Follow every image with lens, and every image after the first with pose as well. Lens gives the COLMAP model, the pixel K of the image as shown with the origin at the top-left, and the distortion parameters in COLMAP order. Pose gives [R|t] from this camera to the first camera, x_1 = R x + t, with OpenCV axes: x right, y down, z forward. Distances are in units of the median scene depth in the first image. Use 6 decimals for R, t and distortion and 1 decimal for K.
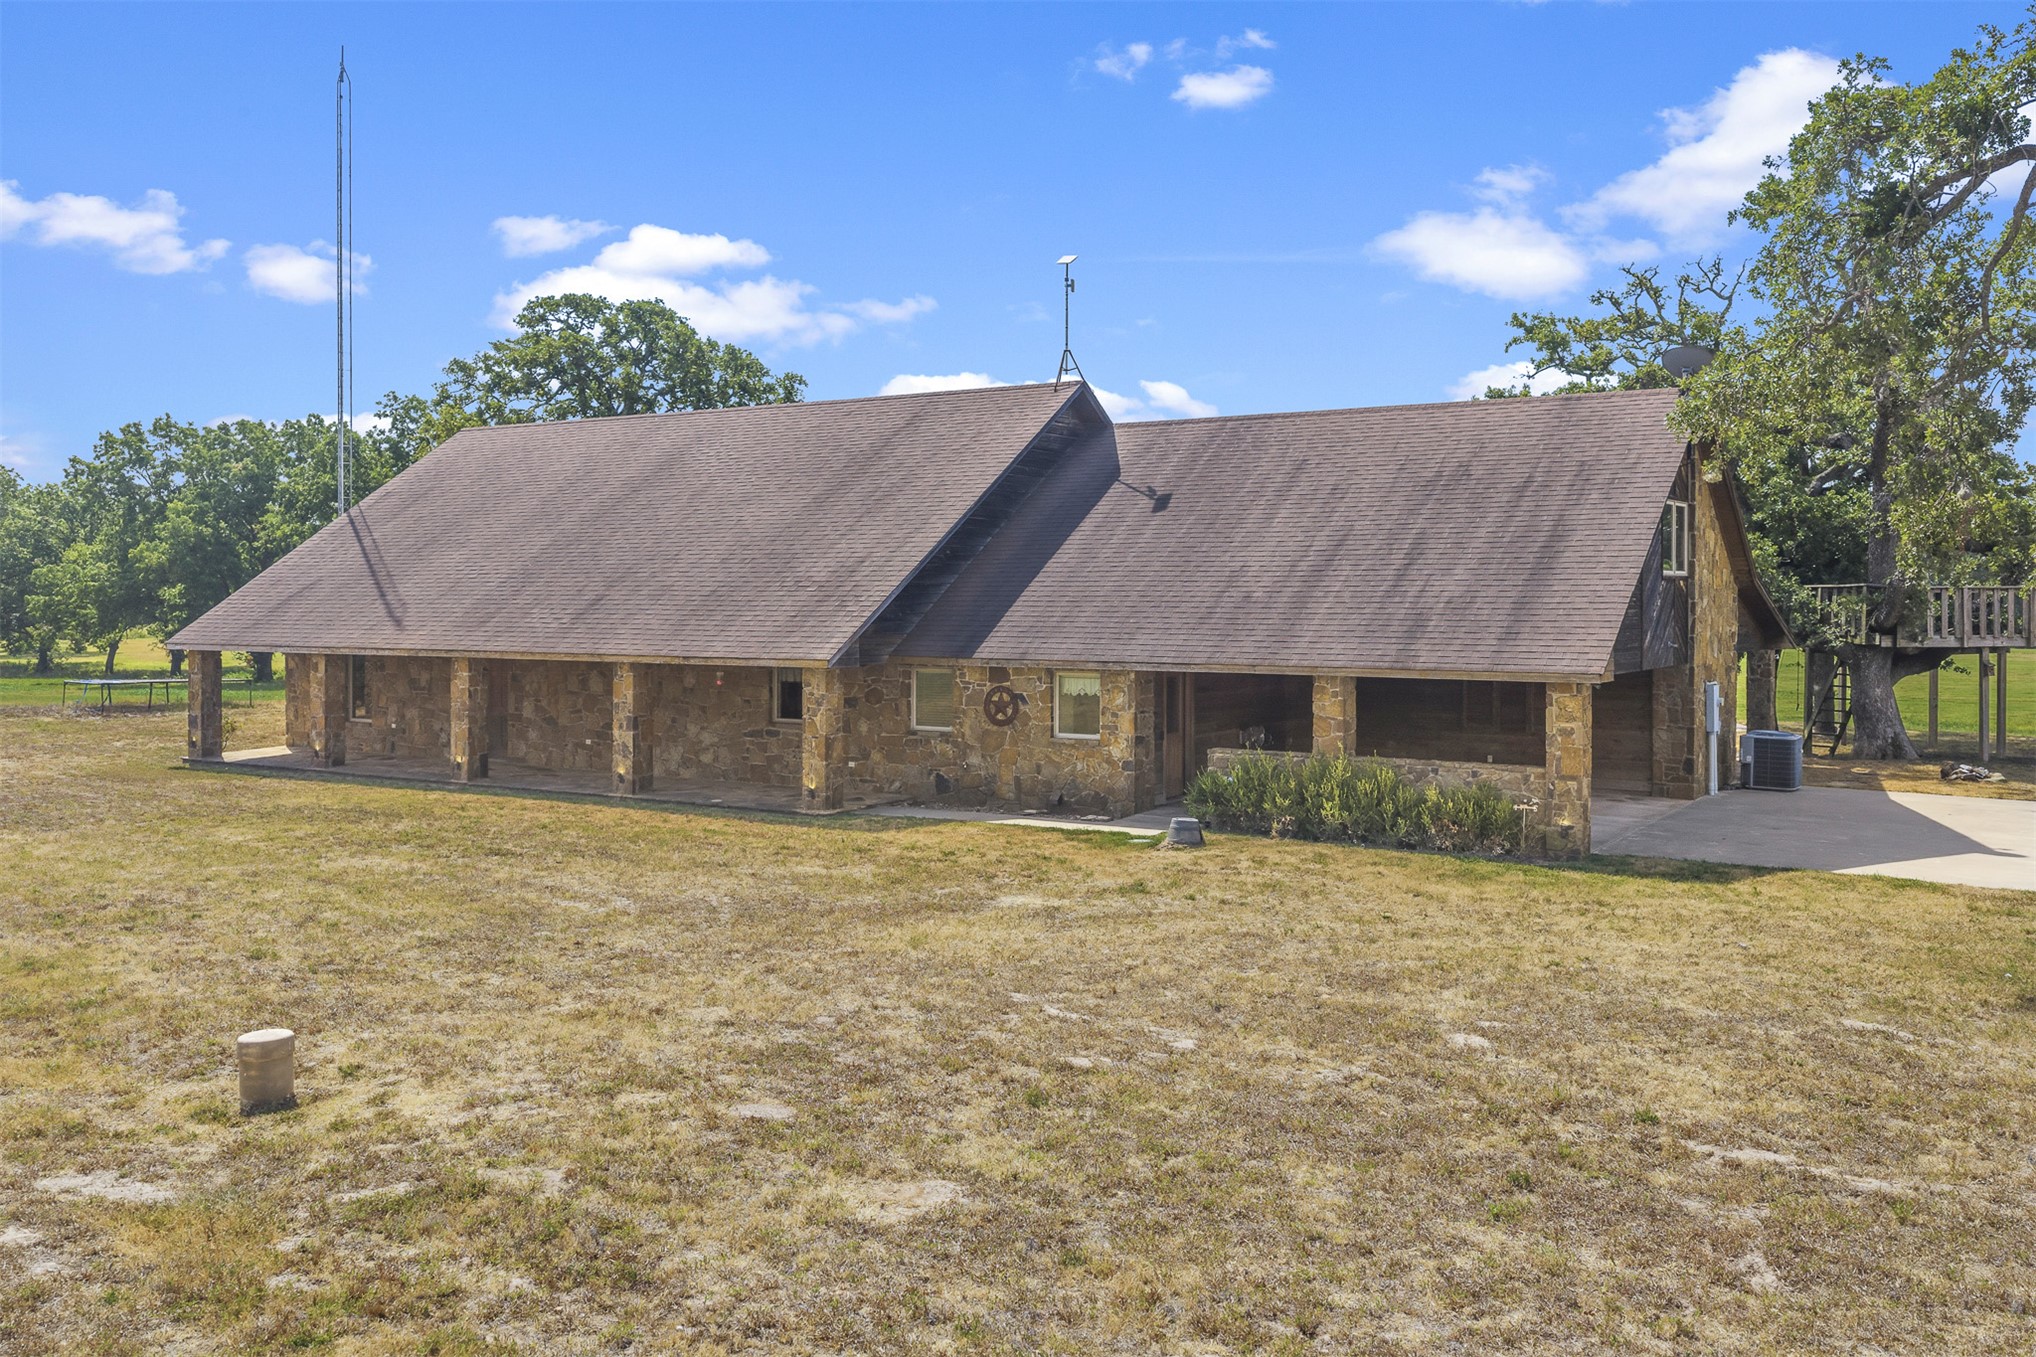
lens RADIAL K [[1707.2, 0, 1023.3], [0, 1707.2, 611.3], [0, 0, 1]] dist [0.004922, -0.011925]
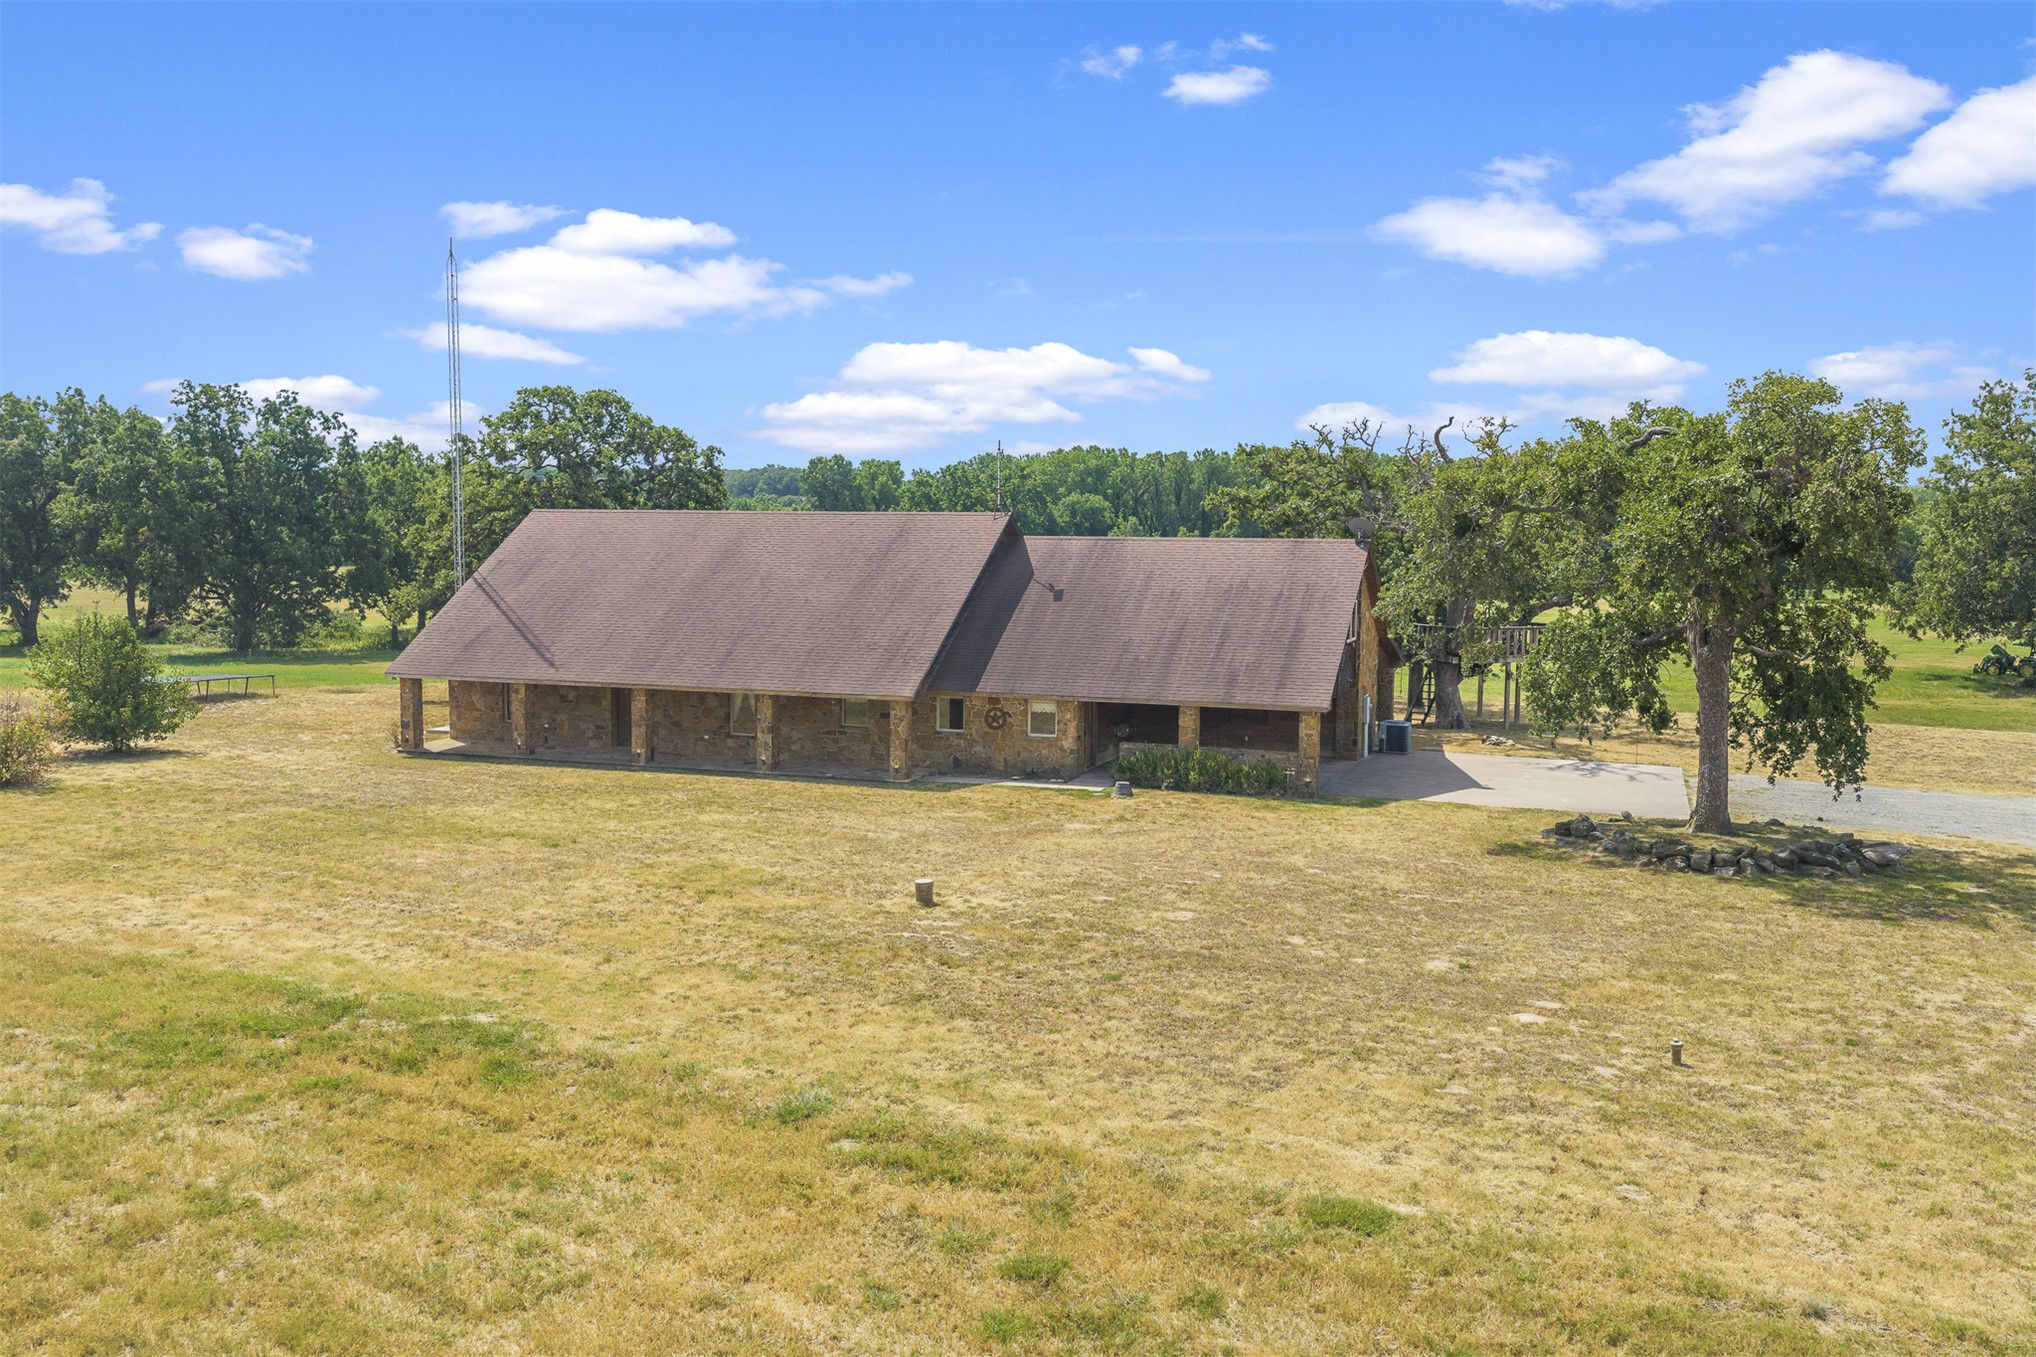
lens RADIAL K [[1694.9, 0, 1018.0], [0, 1694.9, 678.5], [0, 0, 1]] dist [0.034990, -0.061130]
pose [[0.976218, -0.012391, 0.216436, -0.373326], [-0.005606, 0.996588, 0.082342, -0.131845], [-0.216718, -0.081597, 0.972818, -0.720478]]
